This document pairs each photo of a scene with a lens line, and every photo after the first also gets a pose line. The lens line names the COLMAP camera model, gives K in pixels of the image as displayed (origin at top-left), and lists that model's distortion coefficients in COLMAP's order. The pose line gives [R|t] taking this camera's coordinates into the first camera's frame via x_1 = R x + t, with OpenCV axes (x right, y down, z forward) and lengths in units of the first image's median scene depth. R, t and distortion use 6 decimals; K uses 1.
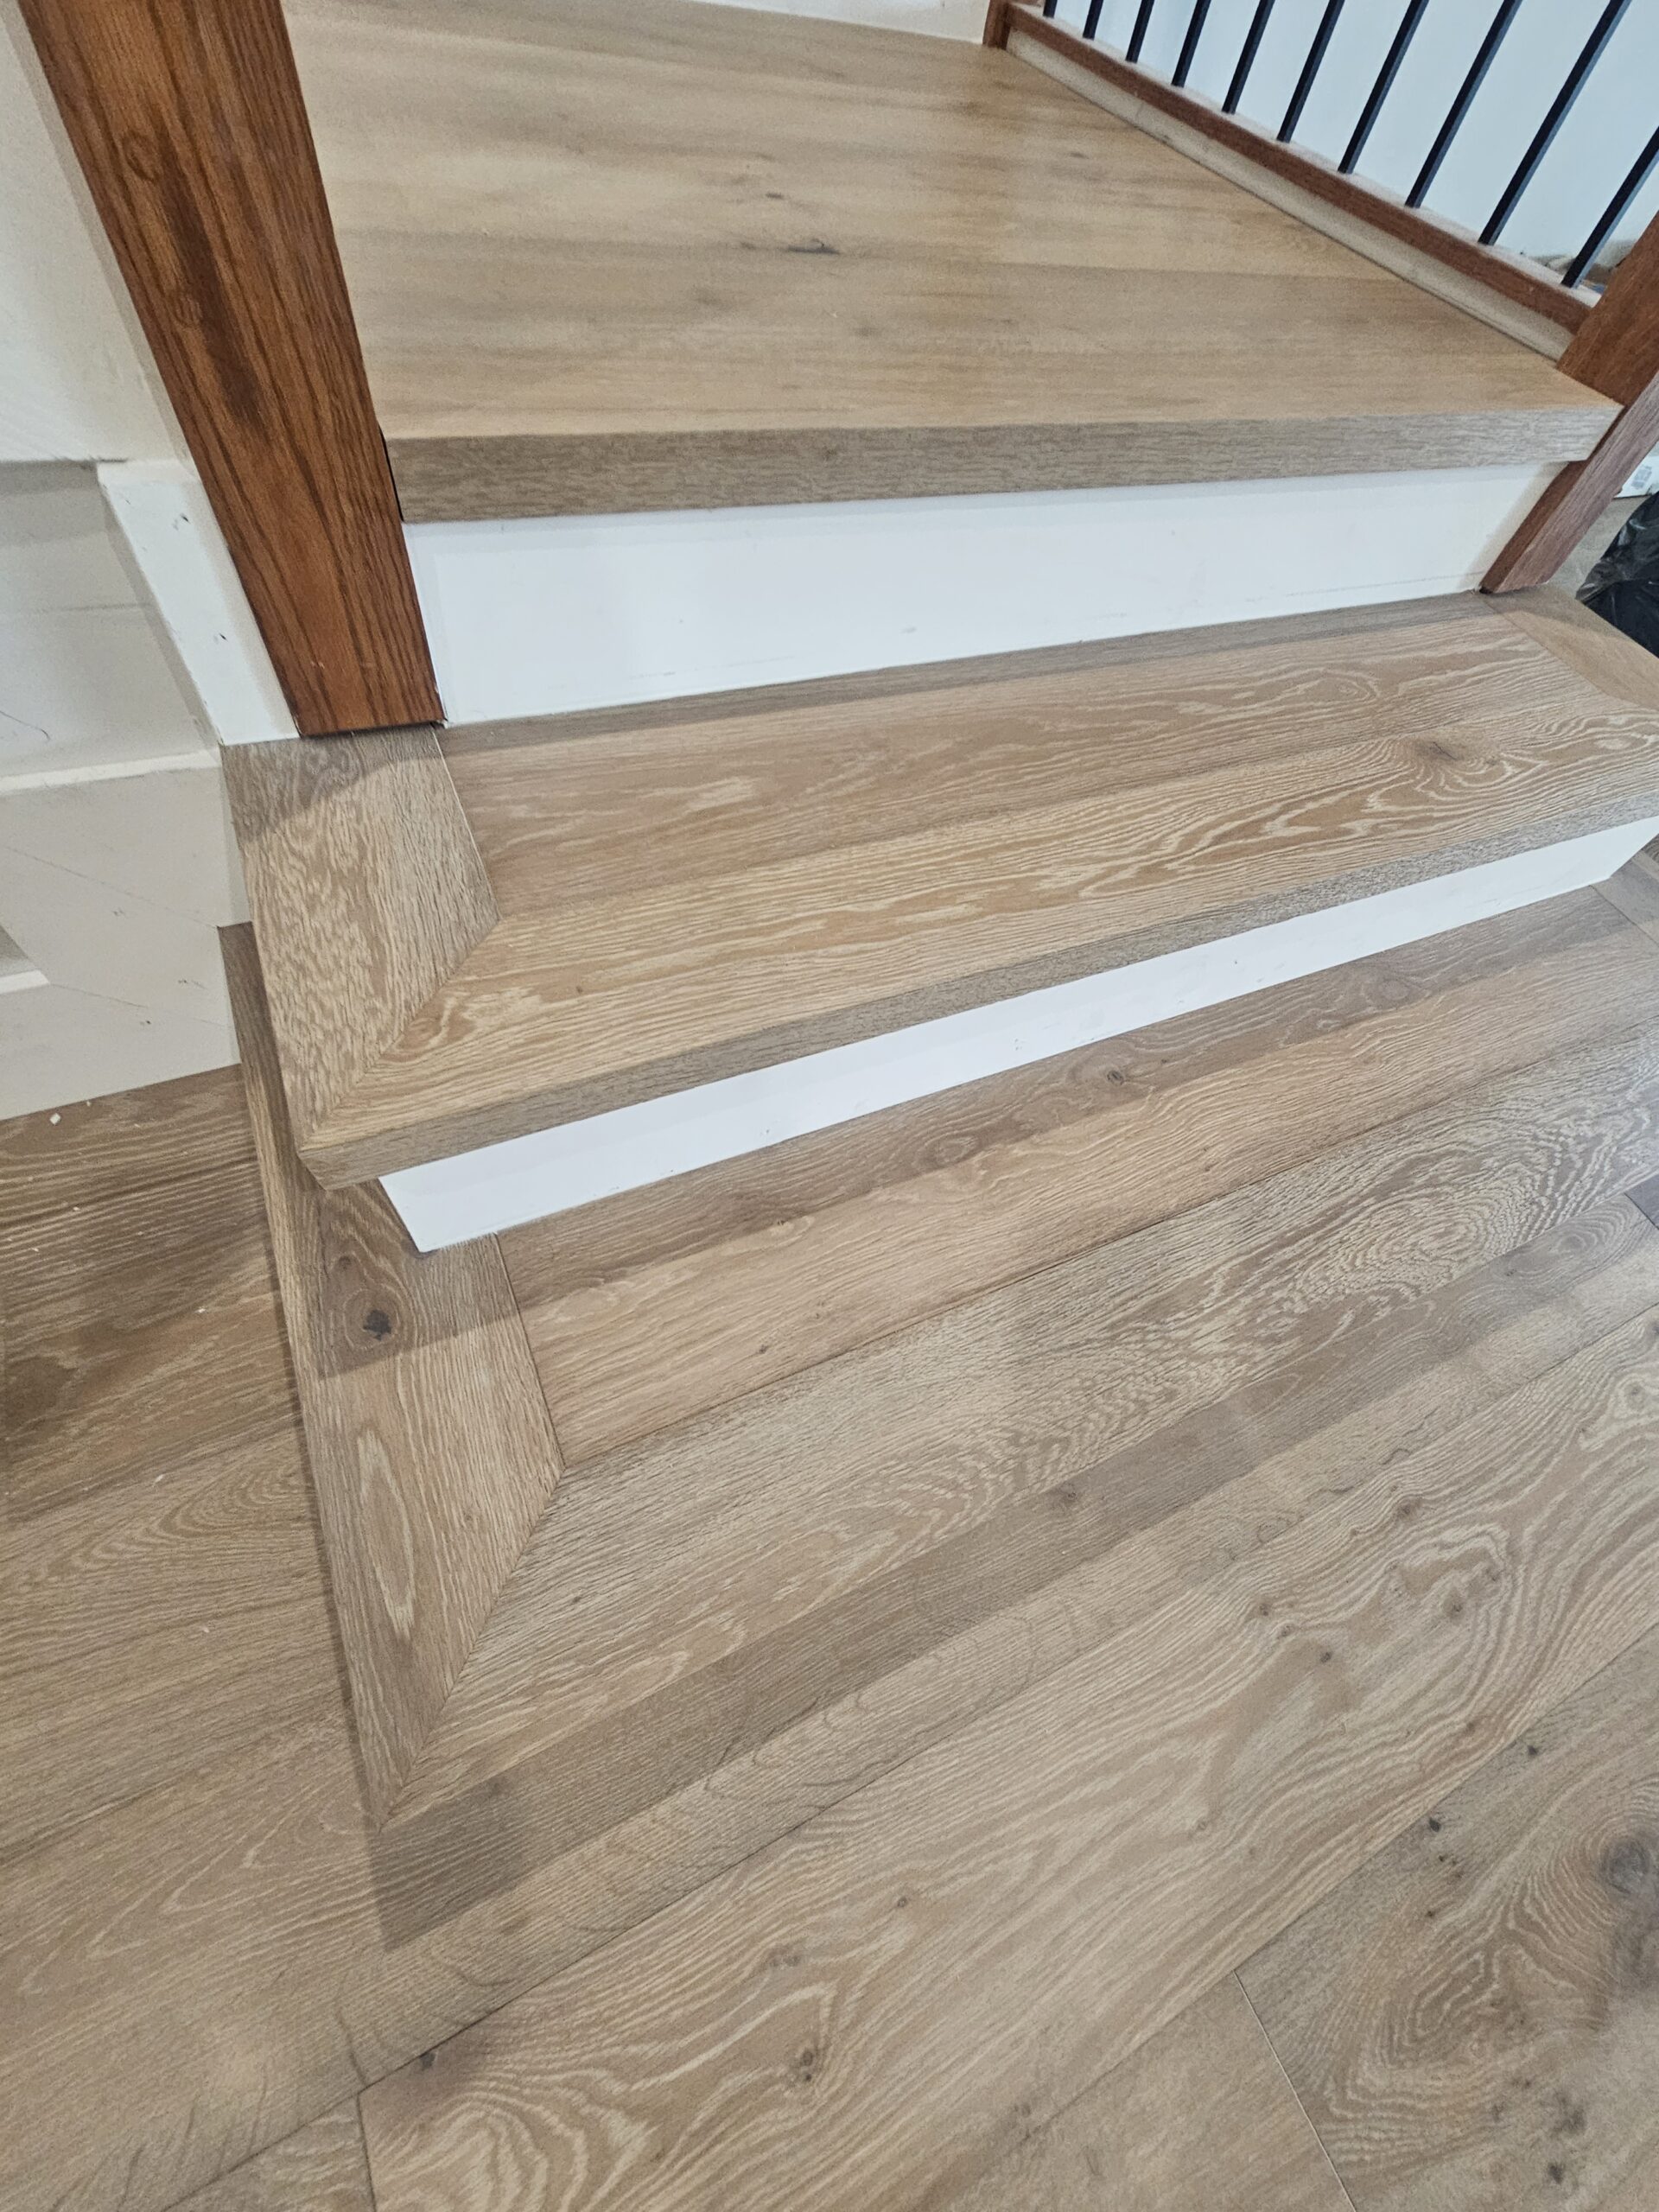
lens RADIAL K [[903.1, 0, 832.8], [0, 903.1, 1117.8], [0, 0, 1]] dist [-0.002814, 0.000755]
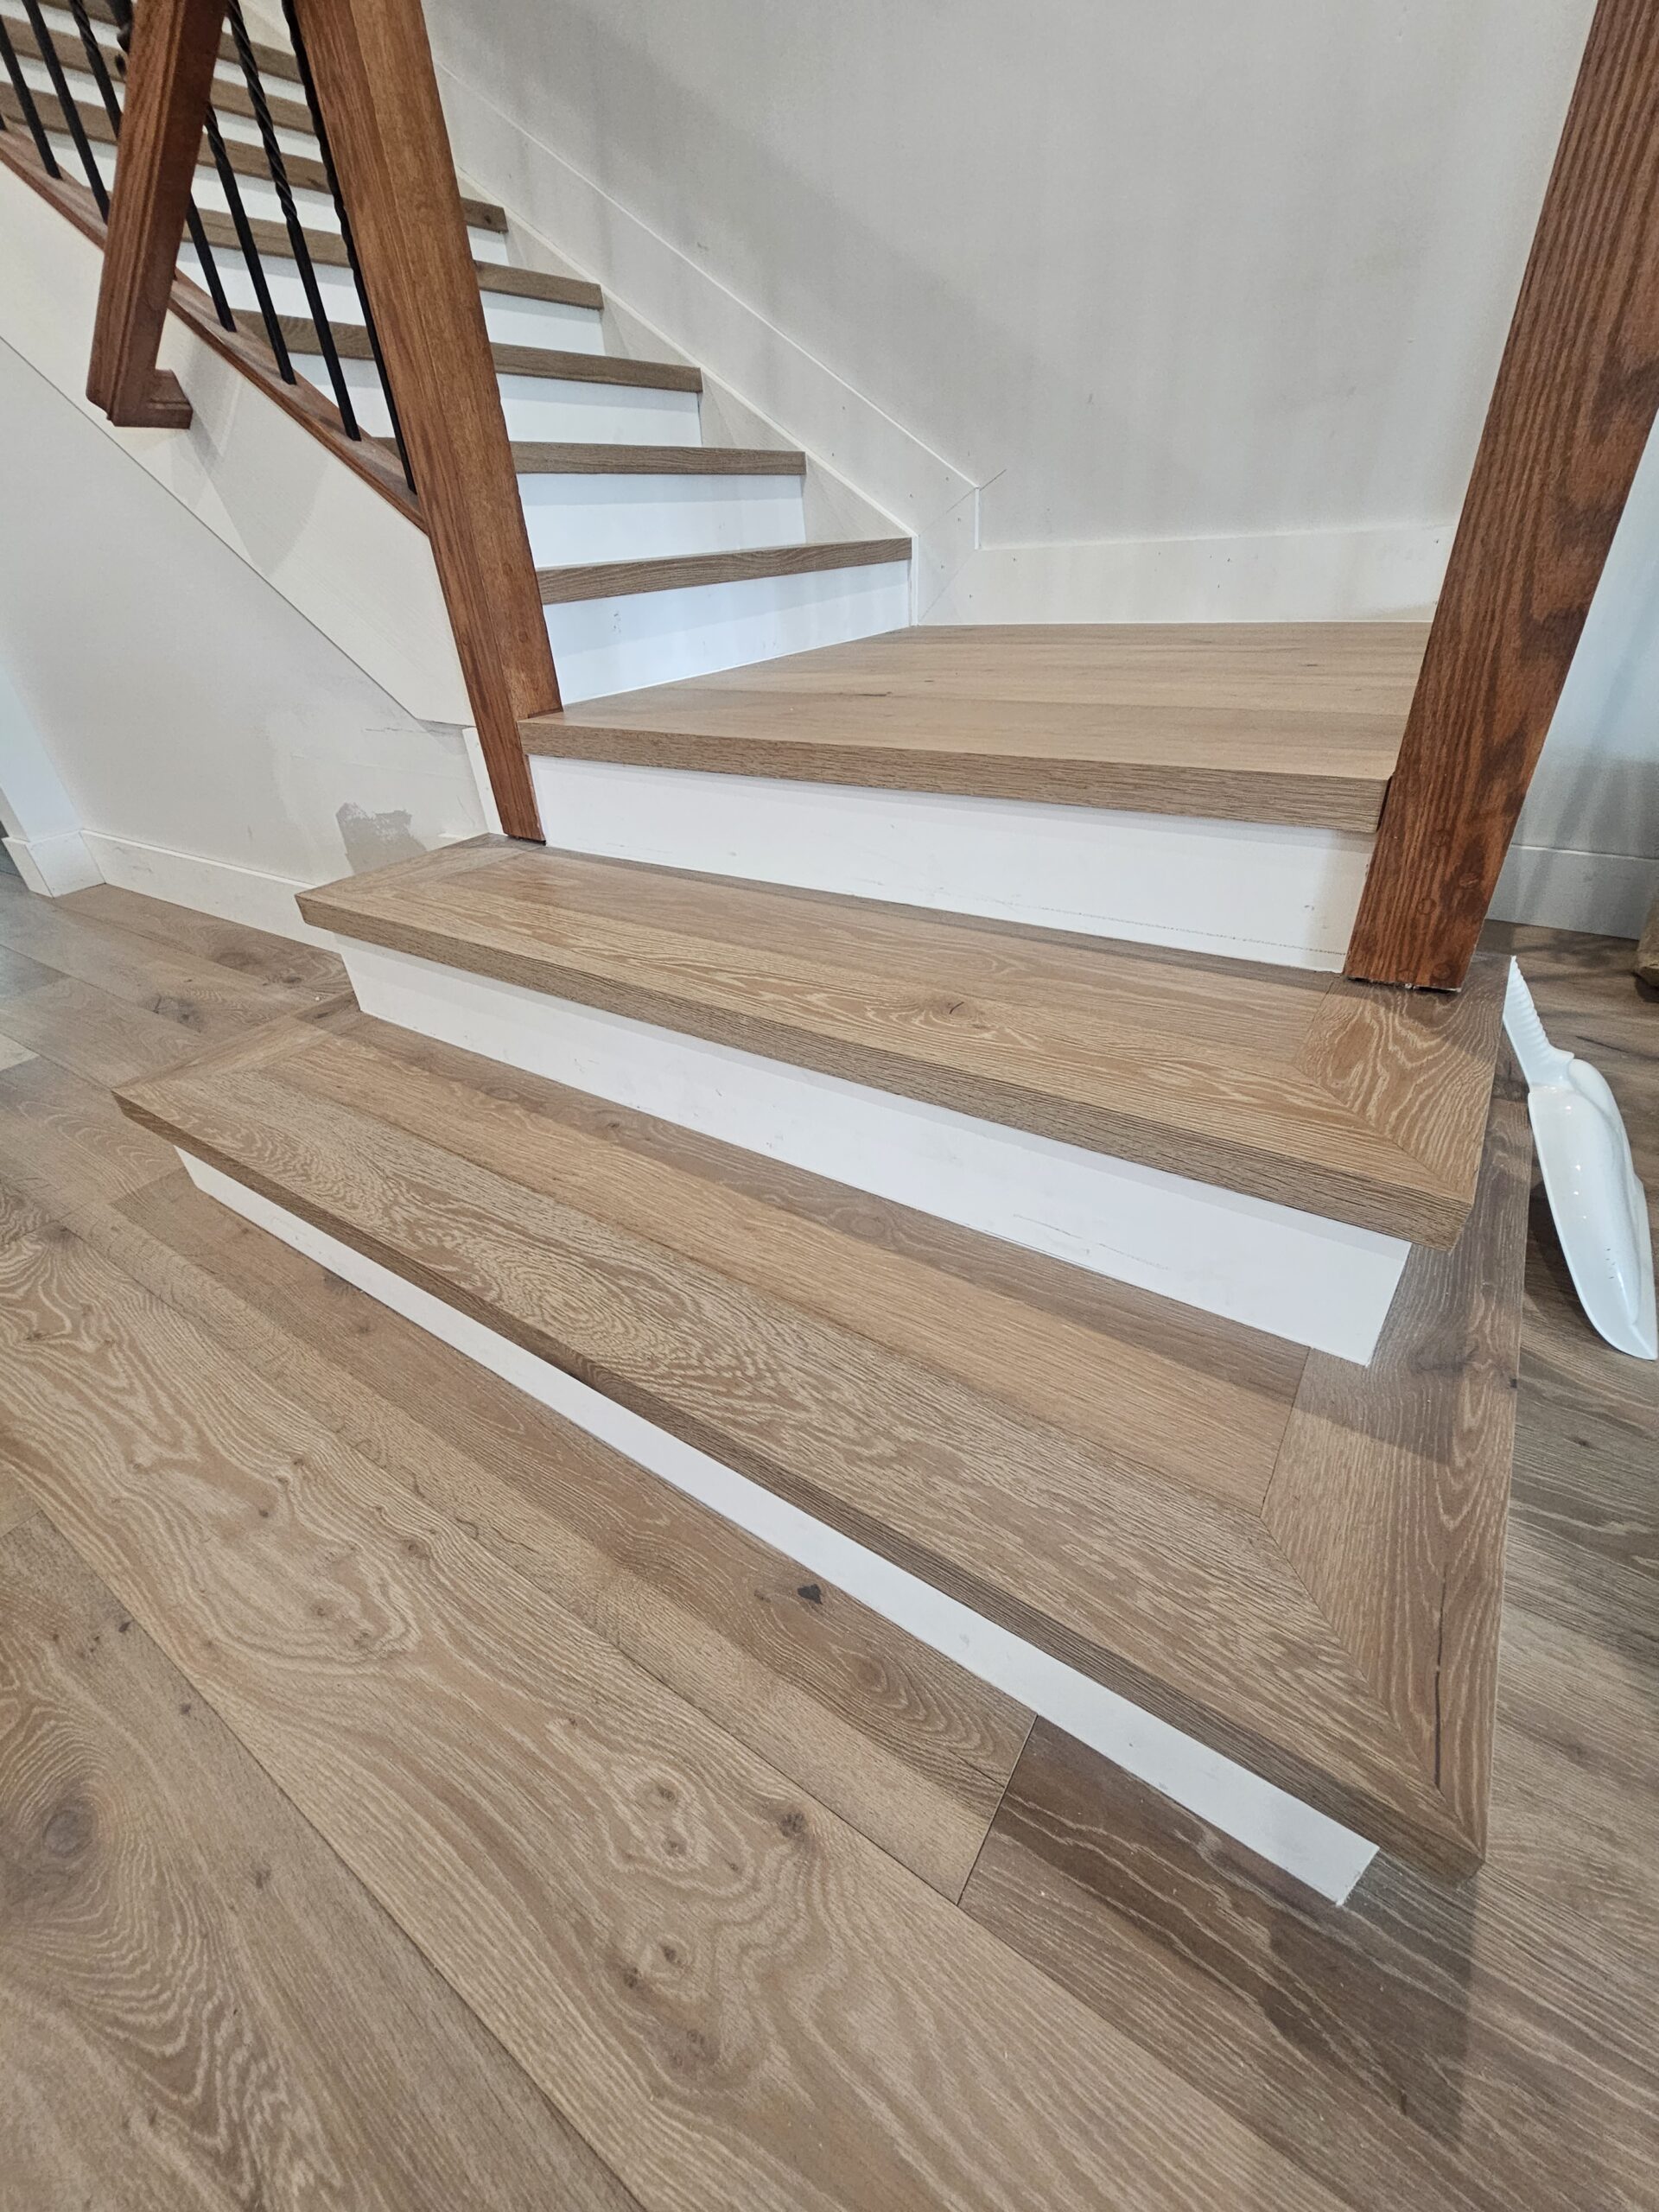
lens RADIAL K [[903.1, 0, 831.4], [0, 903.1, 1118.5], [0, 0, 1]] dist [-0.002814, 0.000755]
pose [[0.506532, 0.311156, -0.804119, 1.802715], [-0.645292, 0.755352, -0.114199, -0.126991], [0.571859, 0.576737, 0.583396, 0.483476]]
